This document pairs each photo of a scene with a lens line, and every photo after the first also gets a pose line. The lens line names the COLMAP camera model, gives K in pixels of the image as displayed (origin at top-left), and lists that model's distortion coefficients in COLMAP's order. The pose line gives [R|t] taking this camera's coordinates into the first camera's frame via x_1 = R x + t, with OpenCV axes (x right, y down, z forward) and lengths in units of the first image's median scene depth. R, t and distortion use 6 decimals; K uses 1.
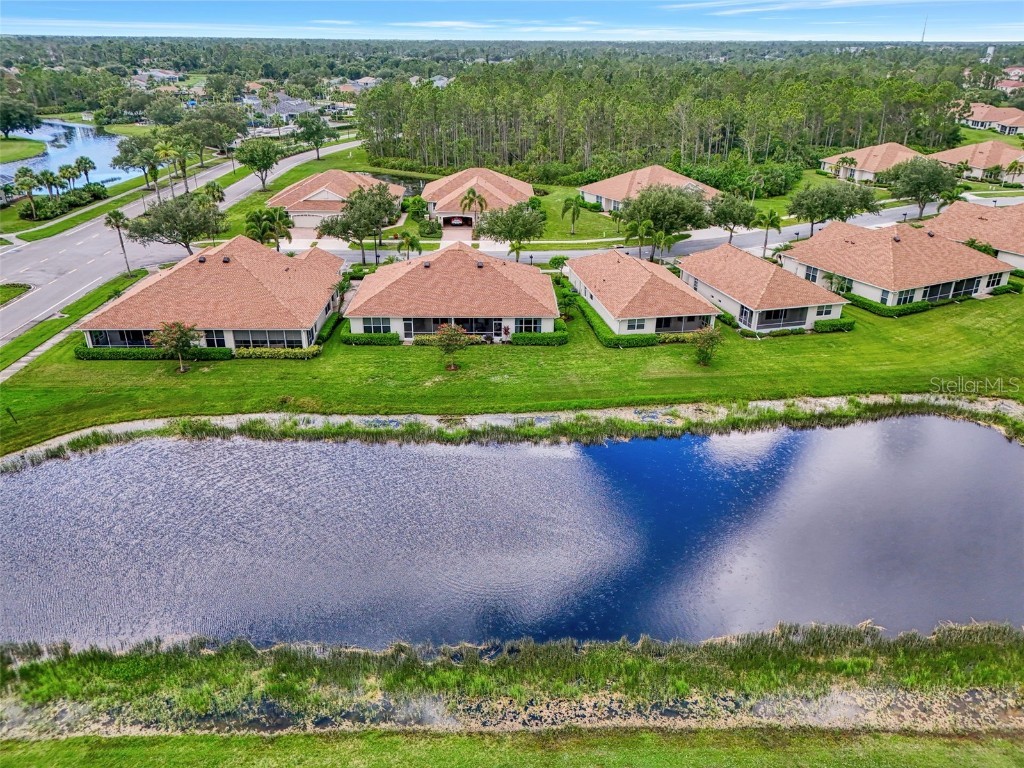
lens RADIAL K [[754.4, 0, 513.1], [0, 754.4, 381.3], [0, 0, 1]] dist [0.097964, -0.119988]
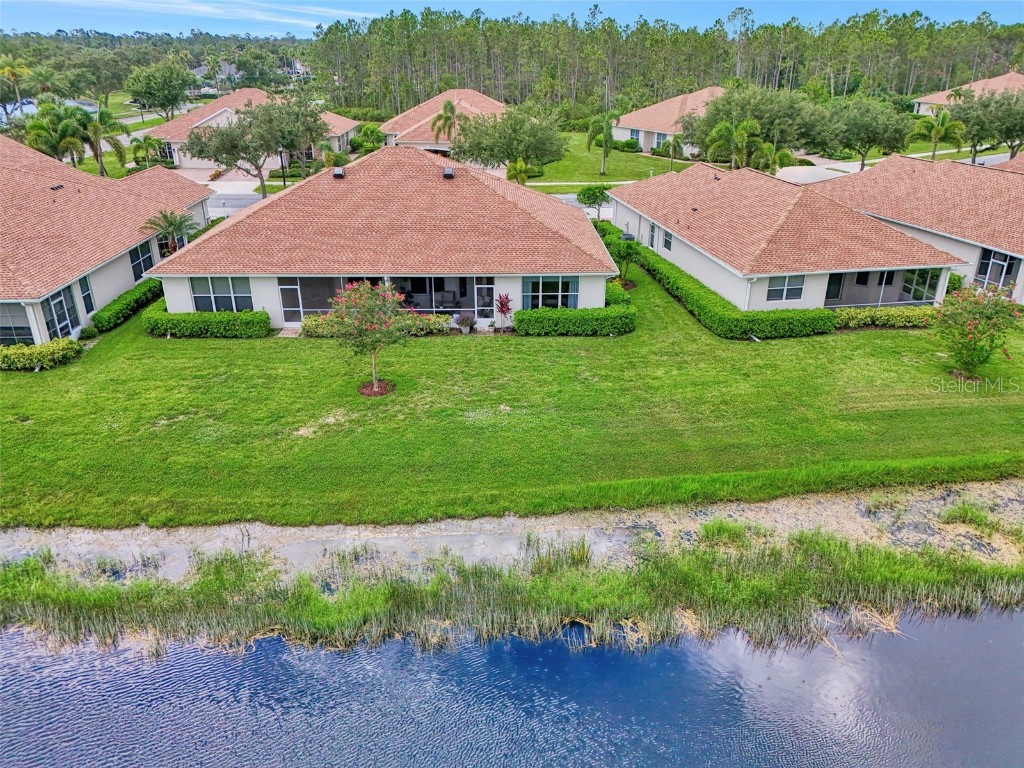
lens RADIAL K [[754.4, 0, 513.1], [0, 754.4, 381.3], [0, 0, 1]] dist [0.097964, -0.119988]
pose [[0.999966, -0.007619, 0.003282, -0.005041], [0.007635, 0.999959, -0.004877, -0.017793], [-0.003245, 0.004902, 0.999983, 0.540349]]
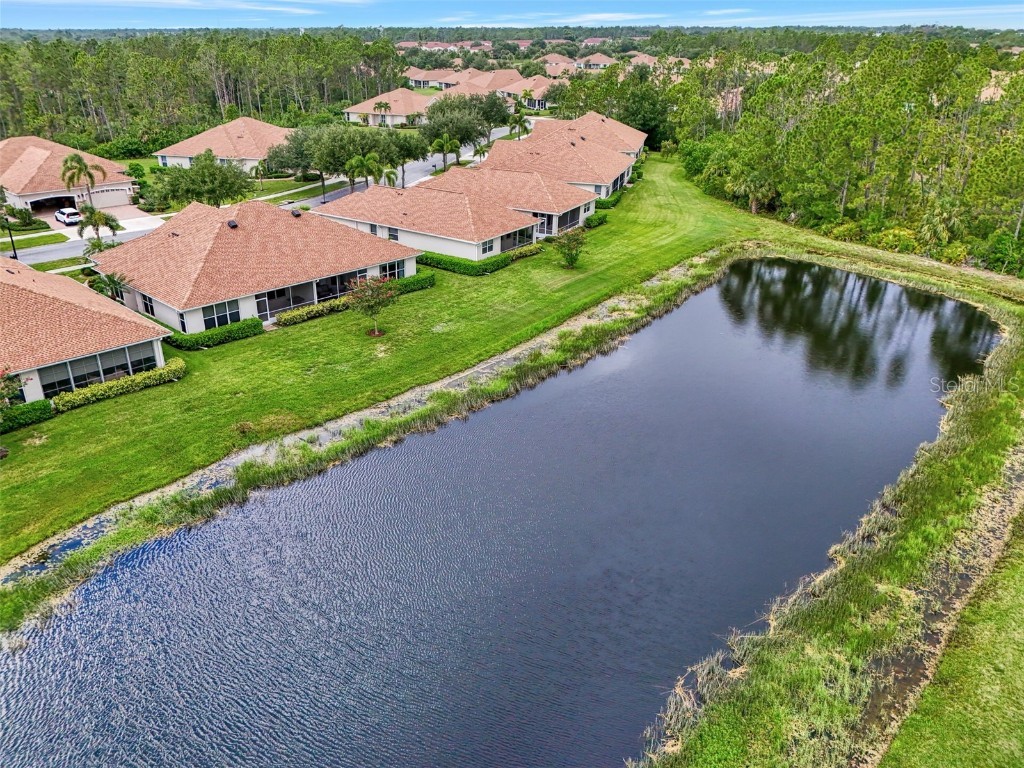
lens RADIAL K [[746.6, 0, 507.6], [0, 746.6, 408.1], [0, 0, 1]] dist [0.090637, -0.133065]
pose [[0.701050, -0.319129, 0.637719, -0.472823], [0.287539, 0.944858, 0.156734, -0.025007], [-0.652572, 0.073491, 0.754154, 0.306248]]
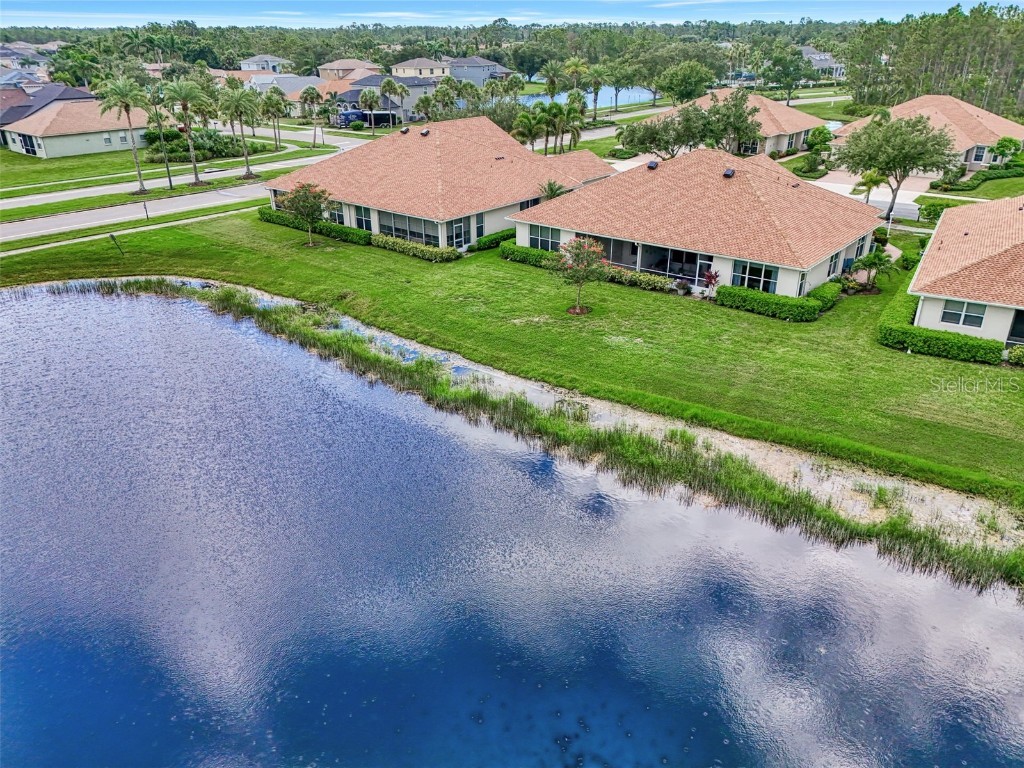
lens RADIAL K [[746.6, 0, 507.6], [0, 746.6, 408.1], [0, 0, 1]] dist [0.090637, -0.133065]
pose [[0.756583, 0.282211, -0.589863, 0.246429], [-0.257054, 0.957810, 0.128542, -0.004403], [0.601253, 0.054374, 0.797206, 0.442726]]
